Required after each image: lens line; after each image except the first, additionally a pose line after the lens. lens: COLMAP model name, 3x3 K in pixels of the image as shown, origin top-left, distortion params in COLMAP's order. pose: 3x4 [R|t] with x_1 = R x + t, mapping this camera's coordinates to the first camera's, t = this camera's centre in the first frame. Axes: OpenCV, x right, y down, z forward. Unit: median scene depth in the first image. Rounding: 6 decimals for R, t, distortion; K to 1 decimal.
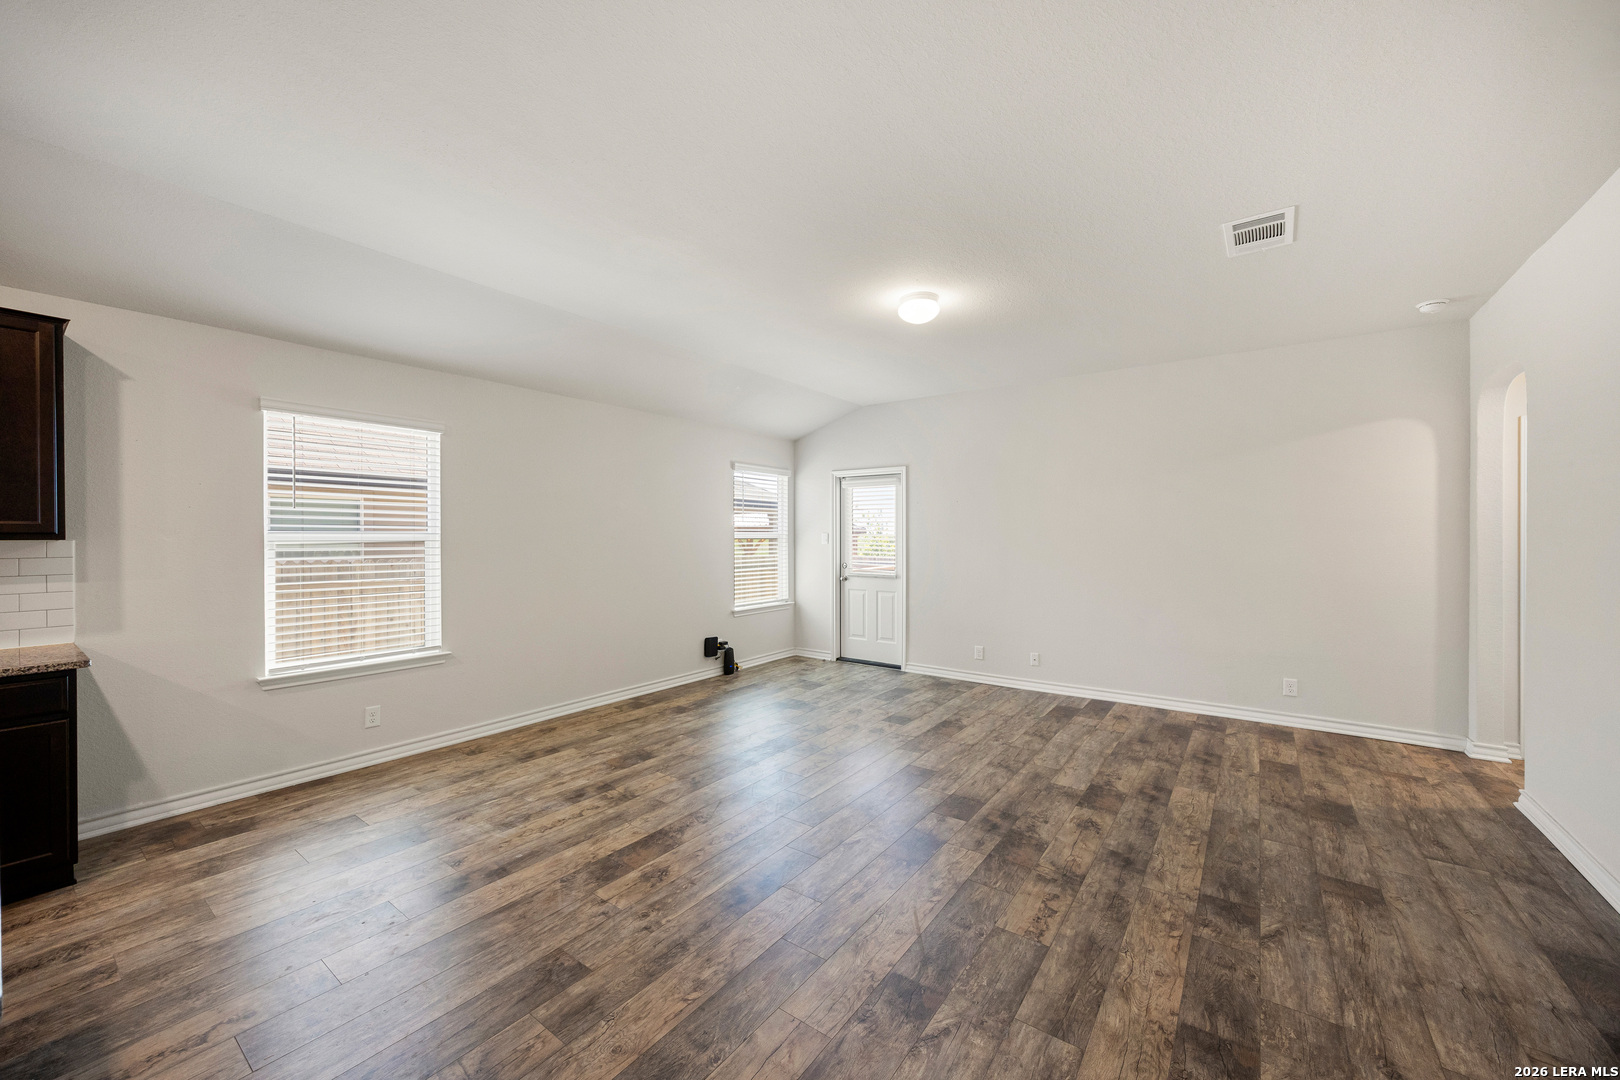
lens RADIAL K [[617.7, 0, 806.5], [0, 617.7, 538.5], [0, 0, 1]] dist [-0.003840, 0.000957]
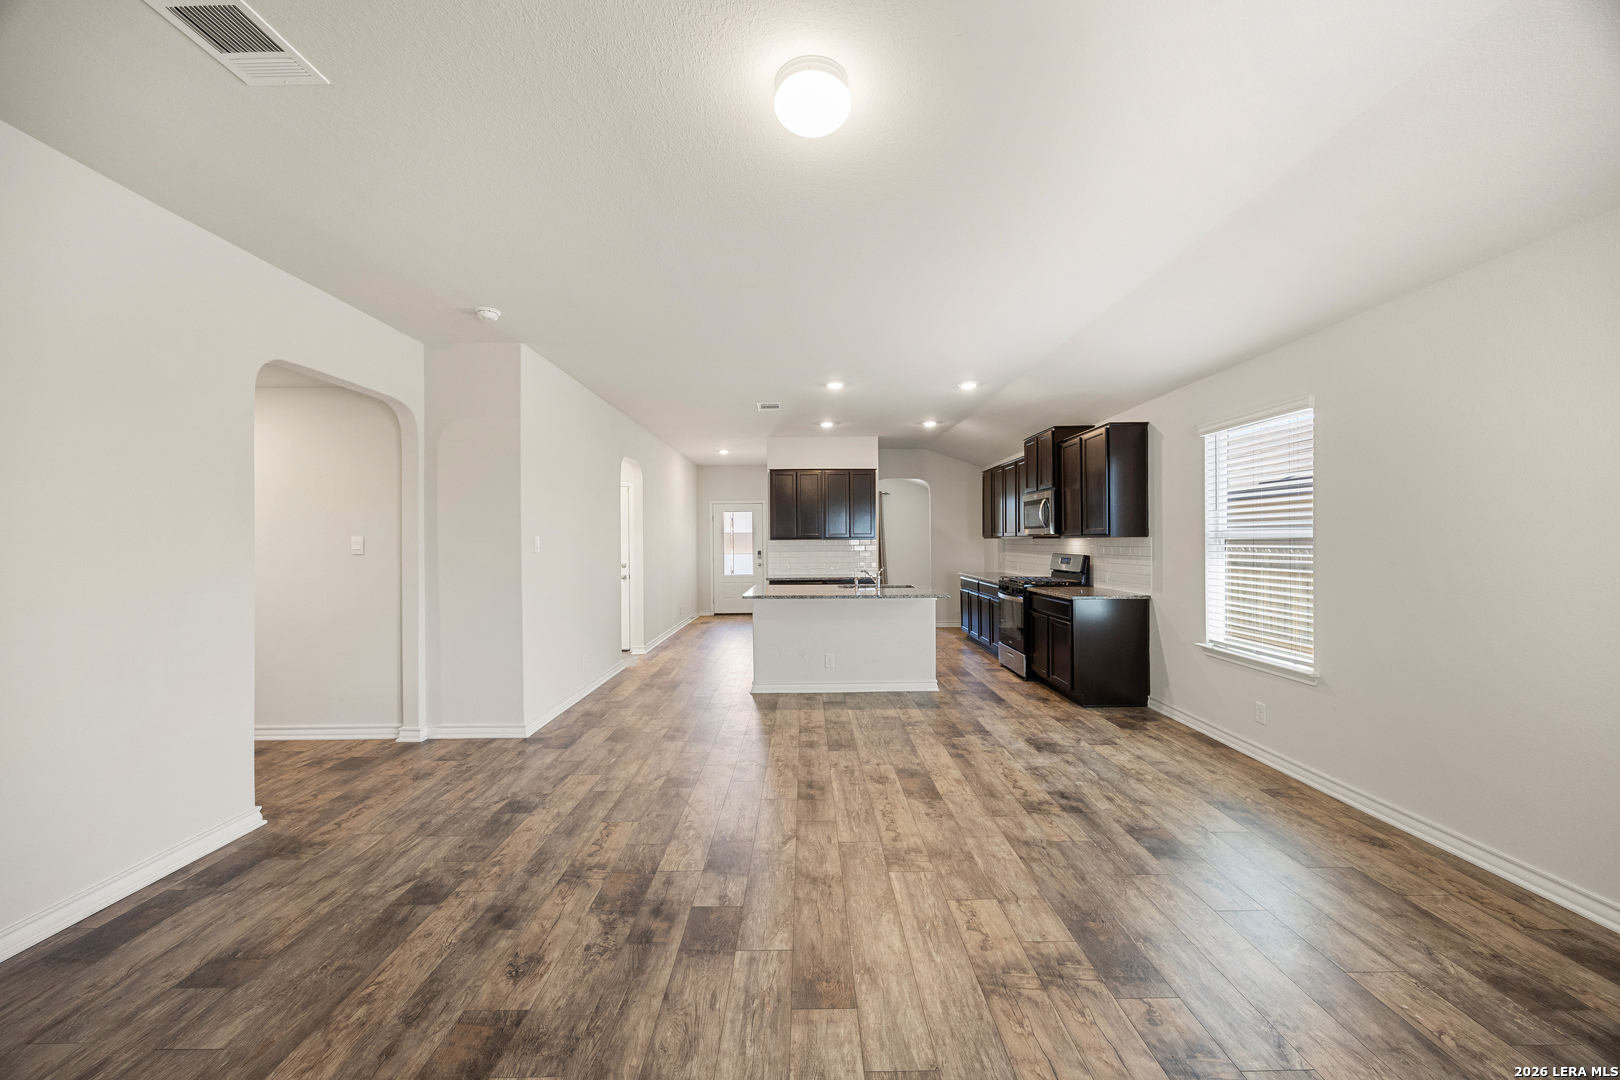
lens RADIAL K [[617.7, 0, 808.5], [0, 617.7, 547.4], [0, 0, 1]] dist [-0.003840, 0.000957]
pose [[-0.802374, 0.013746, -0.596664, 0.545444], [0.006551, 0.999877, 0.014226, 0.001699], [0.596786, 0.007506, -0.802365, 1.554746]]
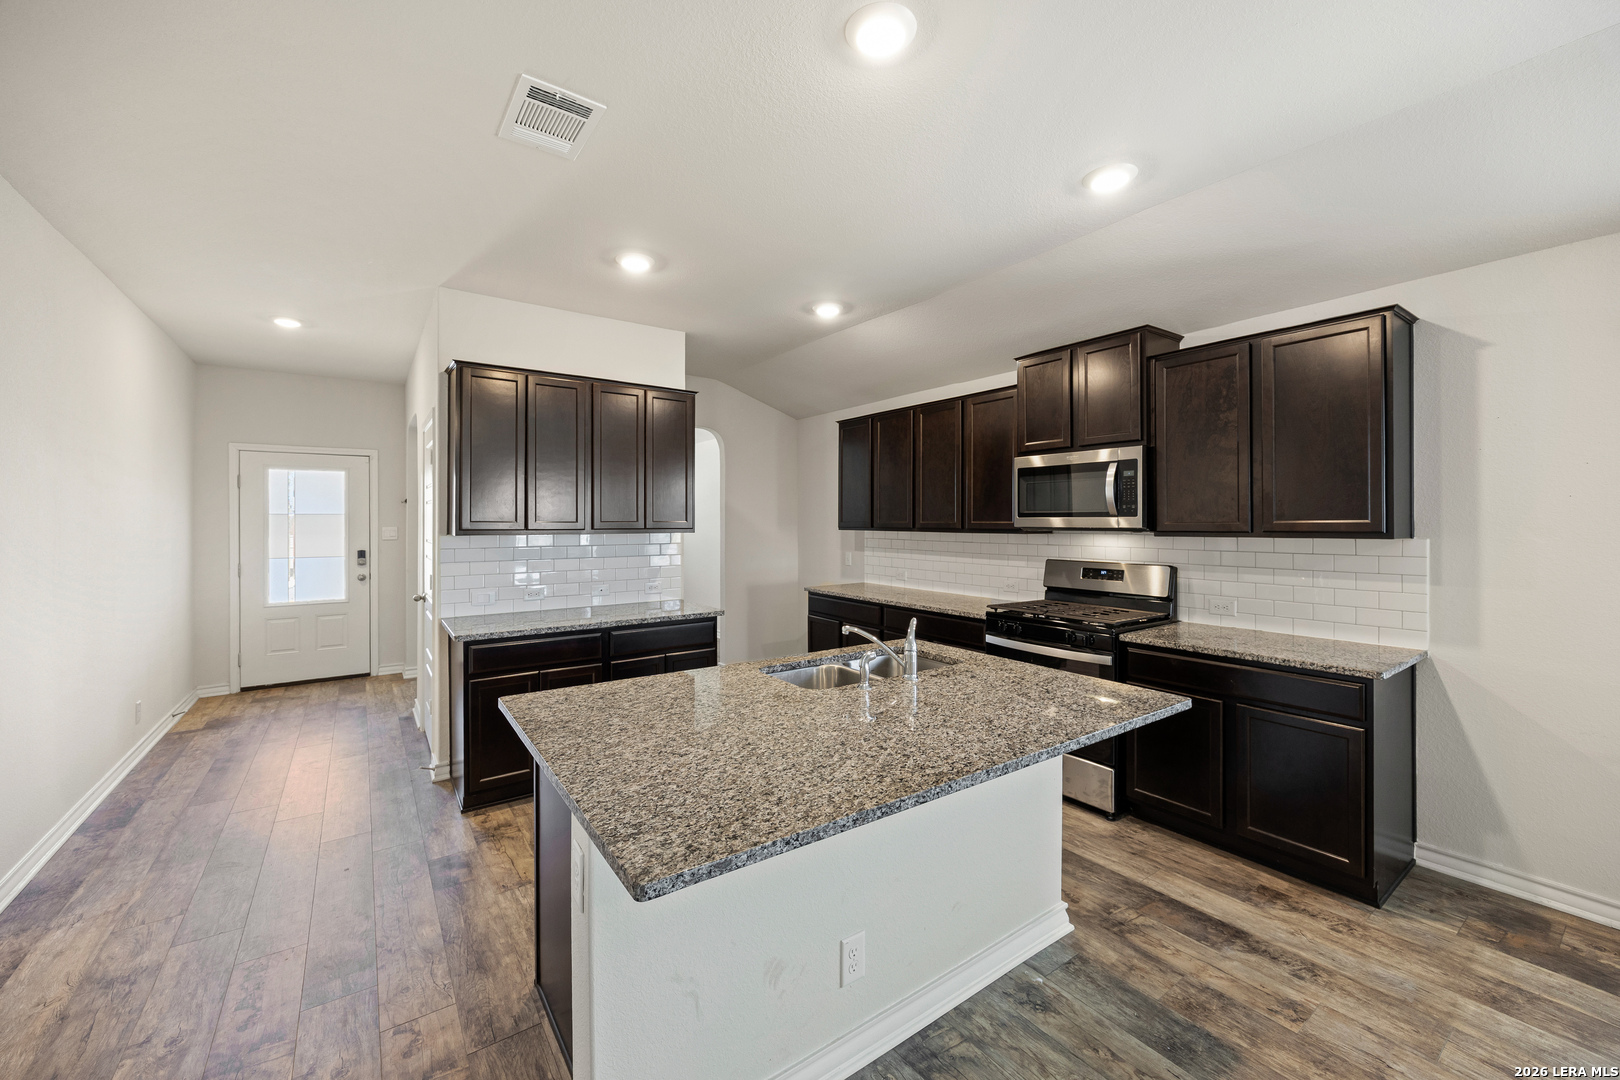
lens RADIAL K [[636.0, 0, 815.3], [0, 636.0, 518.0], [0, 0, 1]] dist [0.002075, 0.000192]
pose [[-0.308498, -0.003251, -0.951219, -0.002659], [-0.001439, 0.999995, -0.002951, -0.020017], [0.951224, 0.000459, -0.308501, 0.362090]]
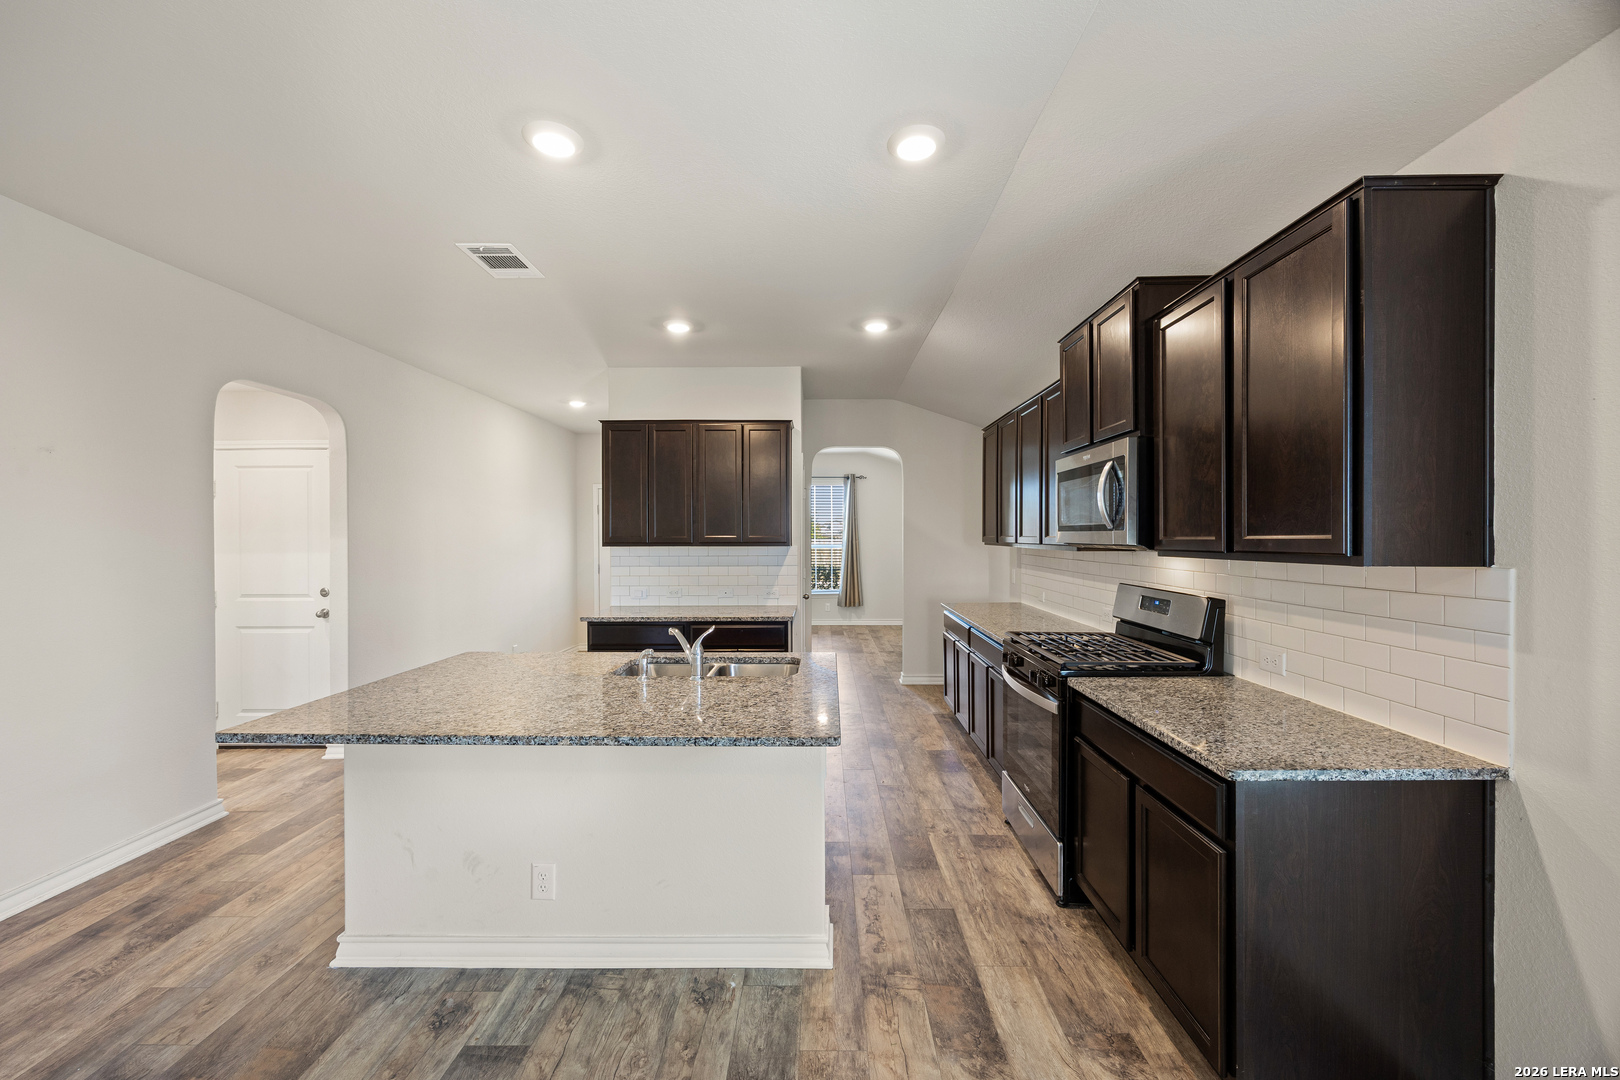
lens RADIAL K [[636.0, 0, 819.3], [0, 636.0, 535.6], [0, 0, 1]] dist [0.002075, 0.000192]
pose [[-0.809847, 0.002909, -0.586634, -0.353320], [0.001022, 0.999993, 0.003548, -0.022472], [0.586640, 0.002274, -0.809844, 0.932841]]
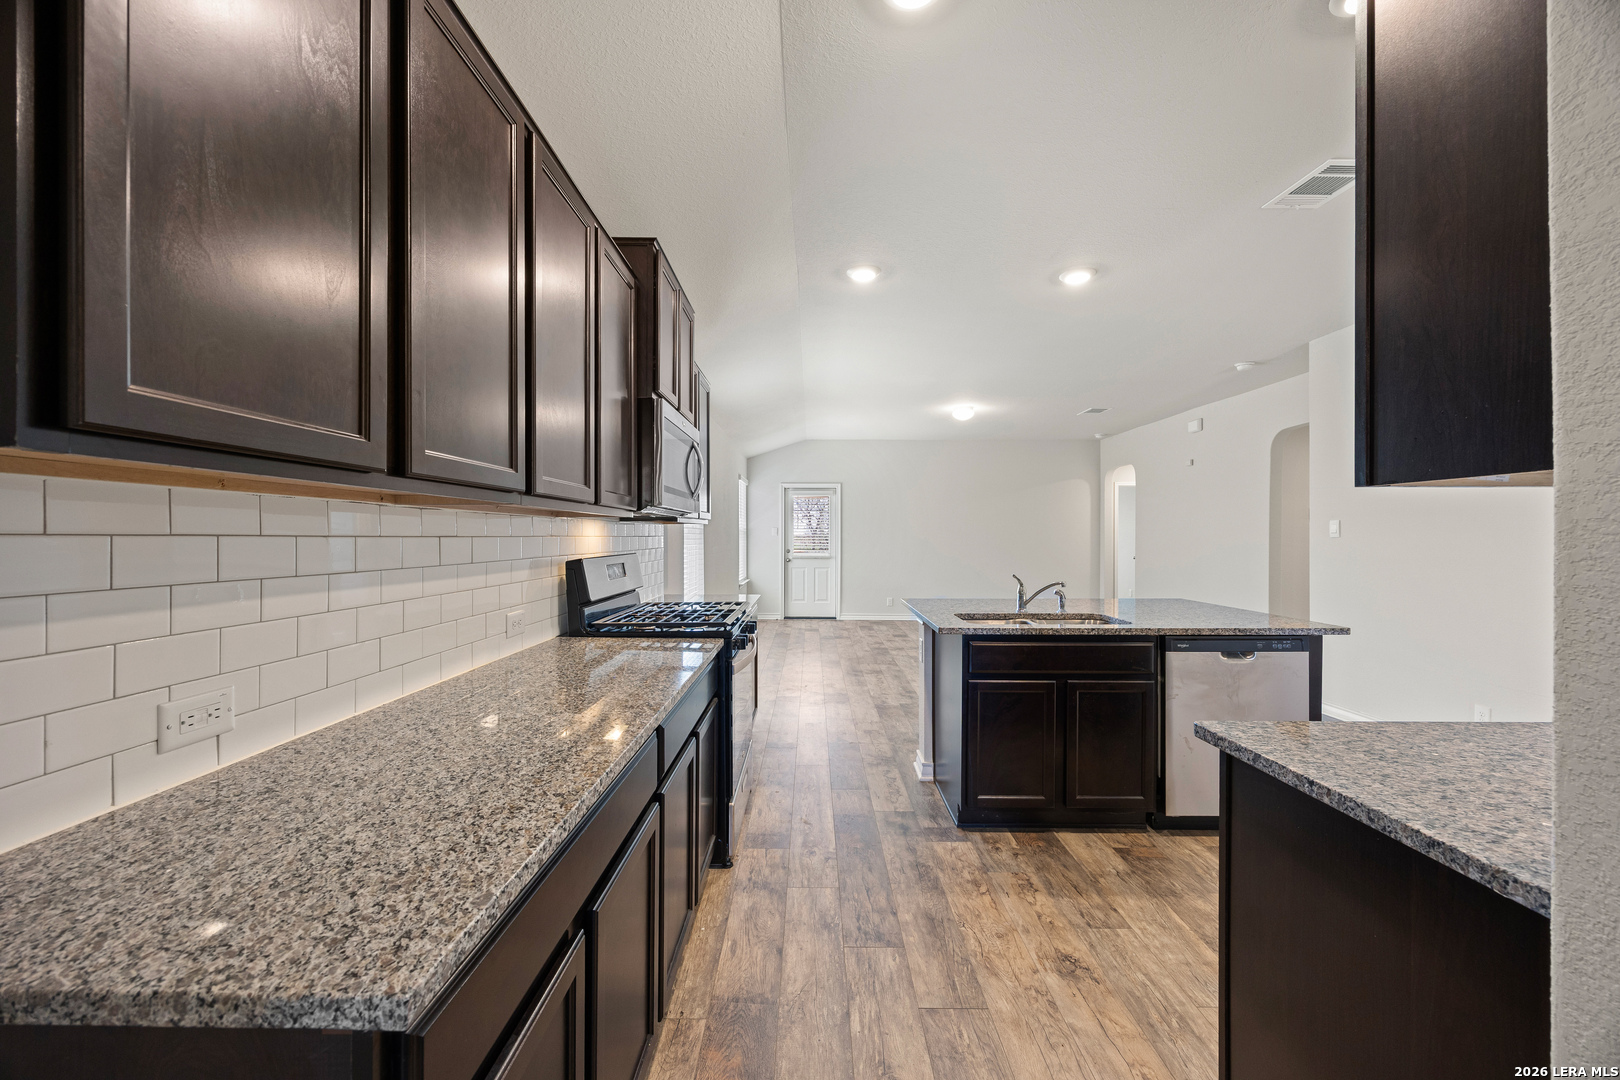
lens RADIAL K [[617.7, 0, 801.5], [0, 617.7, 535.4], [0, 0, 1]] dist [-0.003840, 0.000957]
pose [[0.815997, 0.000572, 0.578056, -1.516986], [0.002437, 0.999987, -0.004430, 0.029526], [-0.578051, 0.005023, 0.815985, -0.342589]]
